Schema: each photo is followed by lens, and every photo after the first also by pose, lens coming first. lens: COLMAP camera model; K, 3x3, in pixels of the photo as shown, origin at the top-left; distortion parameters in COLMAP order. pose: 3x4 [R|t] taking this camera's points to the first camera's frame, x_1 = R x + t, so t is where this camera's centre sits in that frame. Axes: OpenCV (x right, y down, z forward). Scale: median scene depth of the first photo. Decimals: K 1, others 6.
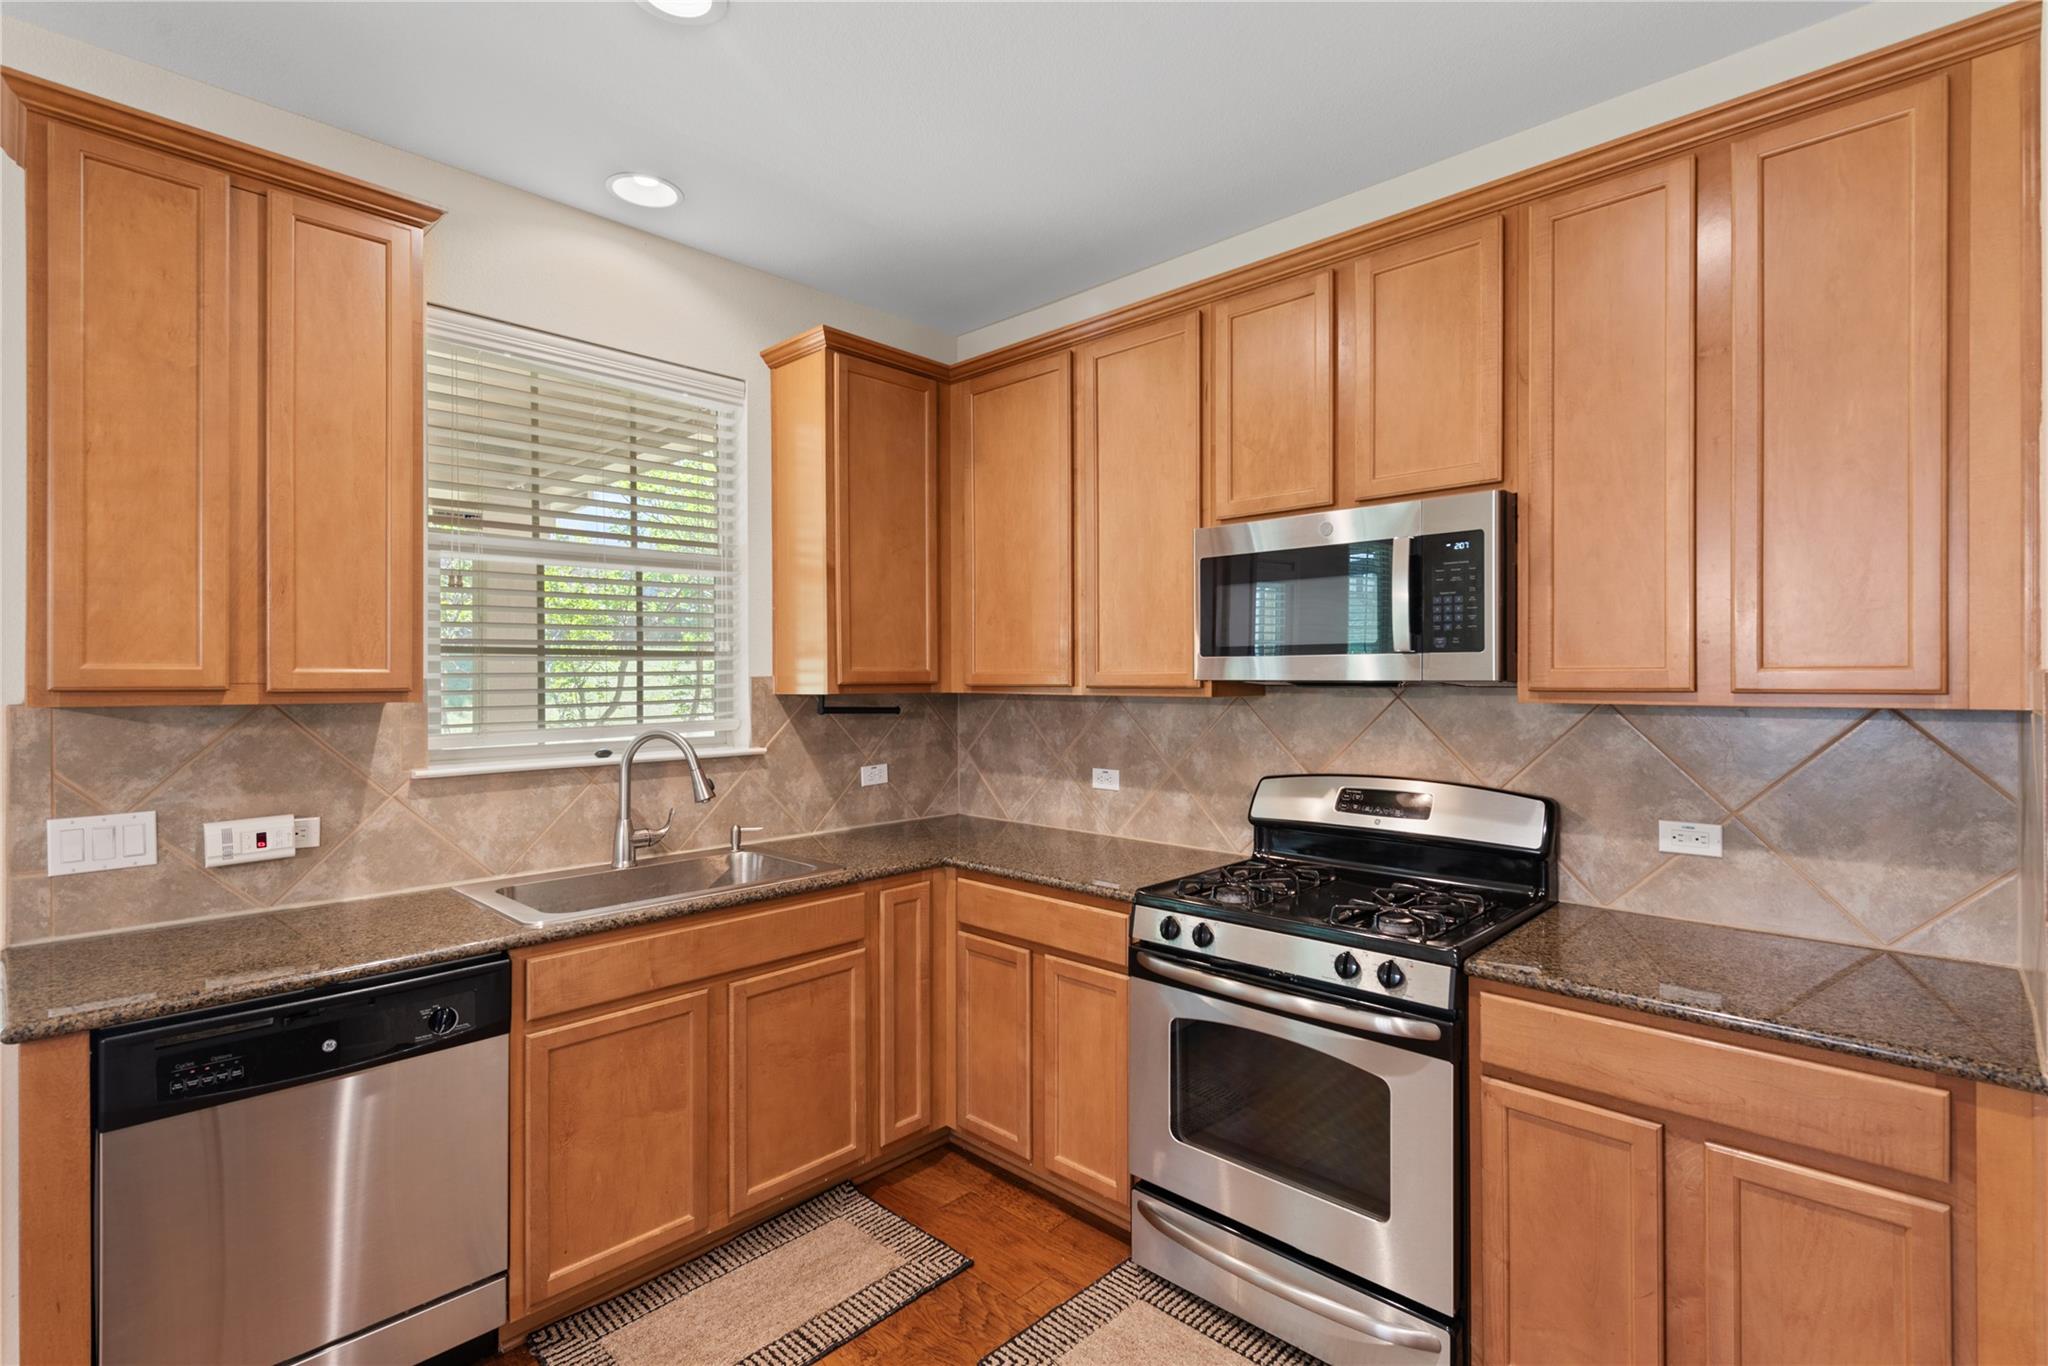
lens RADIAL K [[945.8, 0, 1034.5], [0, 945.8, 679.2], [0, 0, 1]] dist [0.010134, -0.005370]
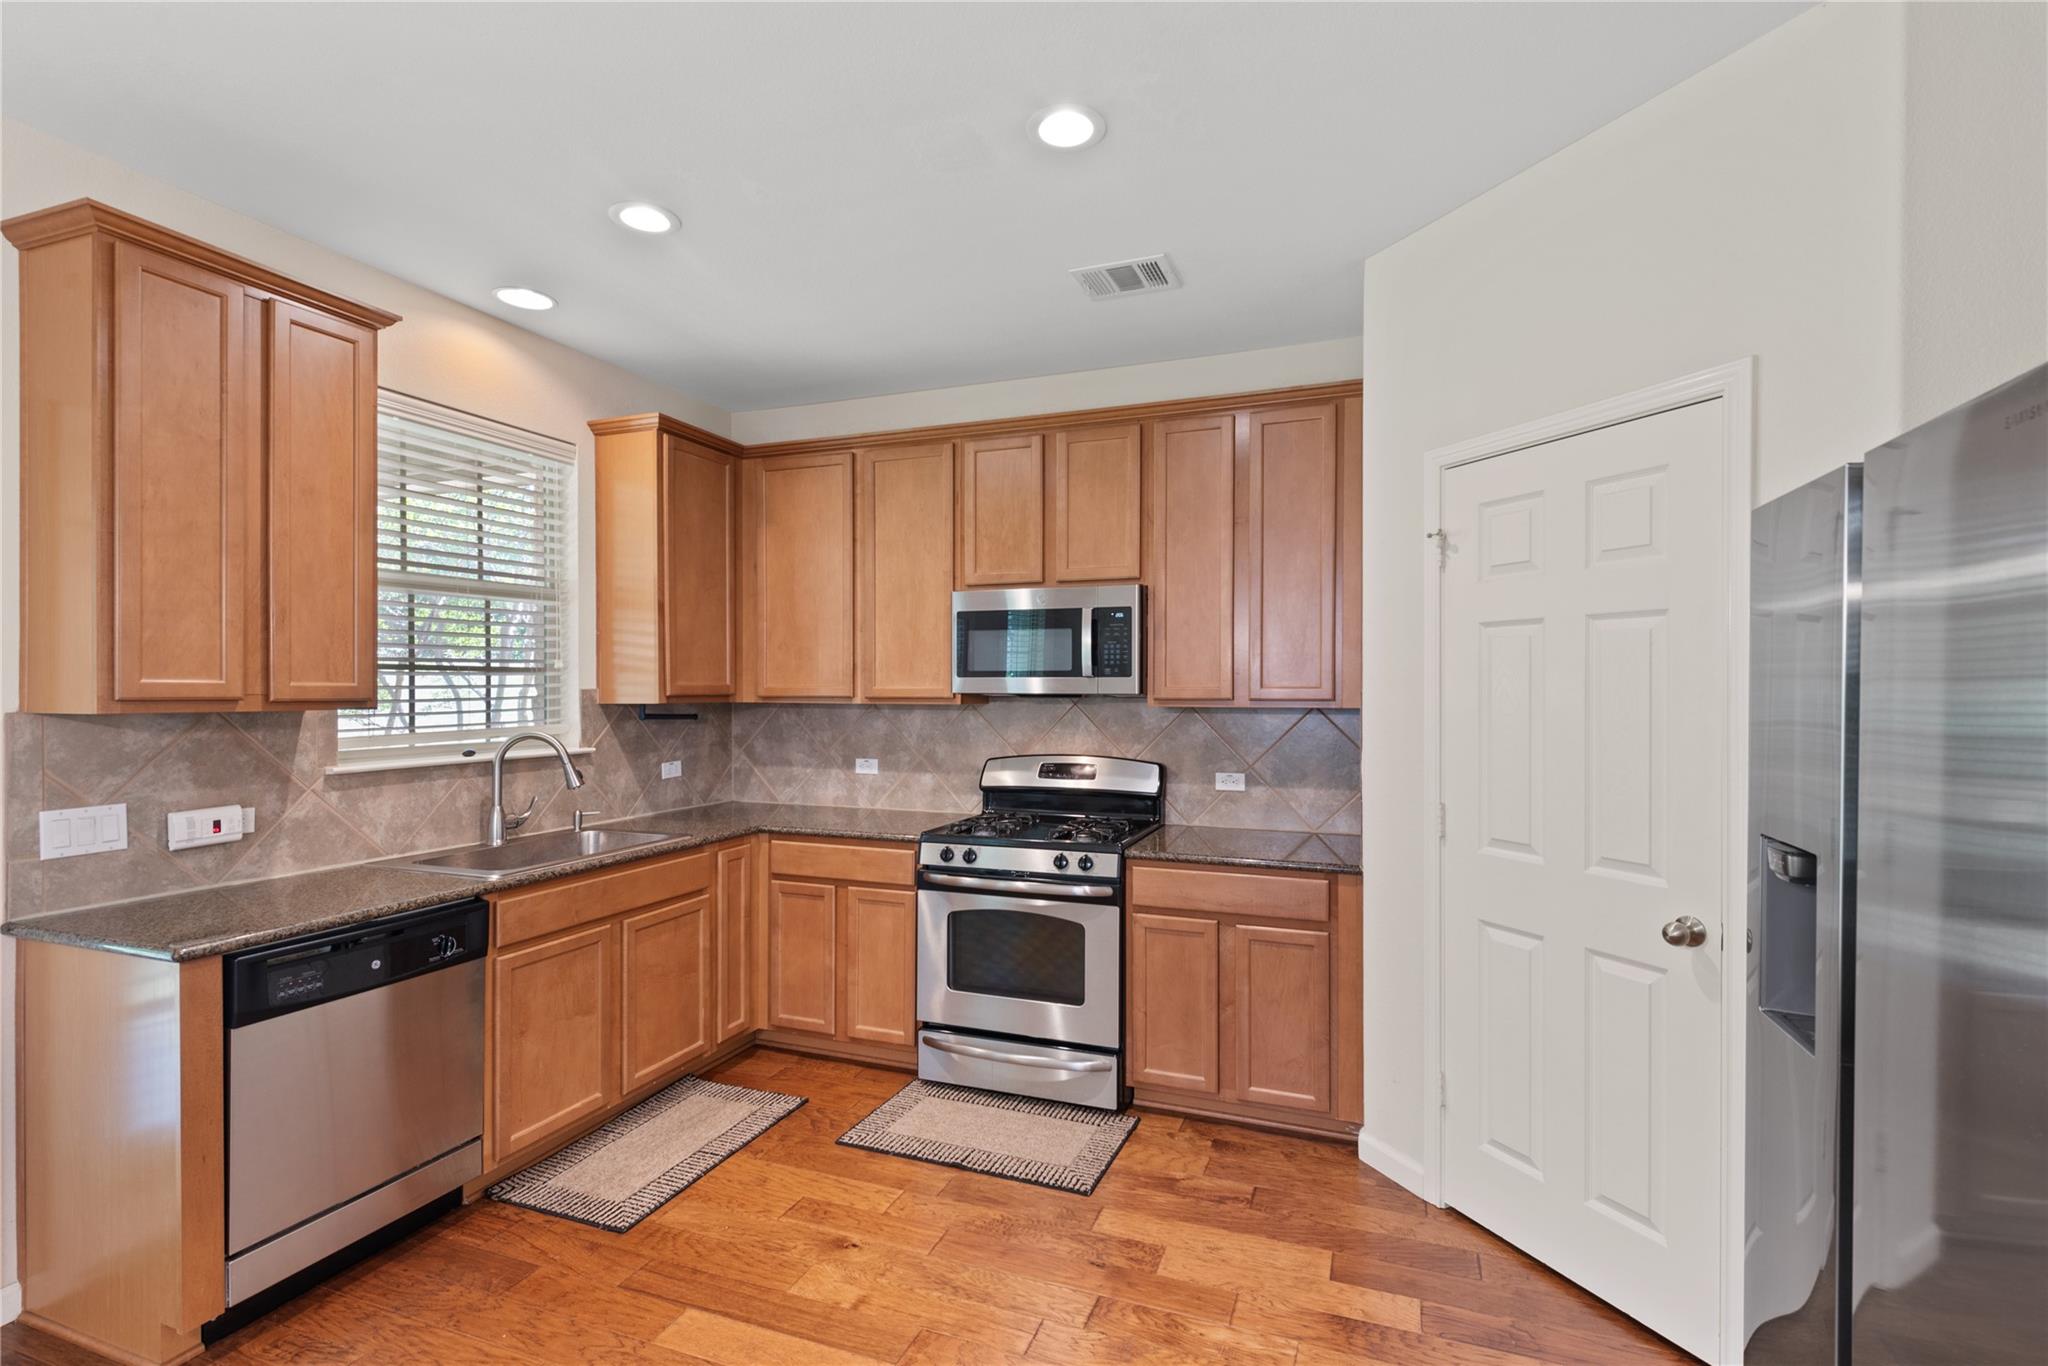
lens RADIAL K [[945.8, 0, 1038.0], [0, 945.8, 693.2], [0, 0, 1]] dist [0.010134, -0.005370]
pose [[0.922043, 0.001758, 0.387083, -0.331700], [-0.002864, 0.999993, 0.002281, -0.002893], [-0.387077, -0.003212, 0.922042, -0.497806]]
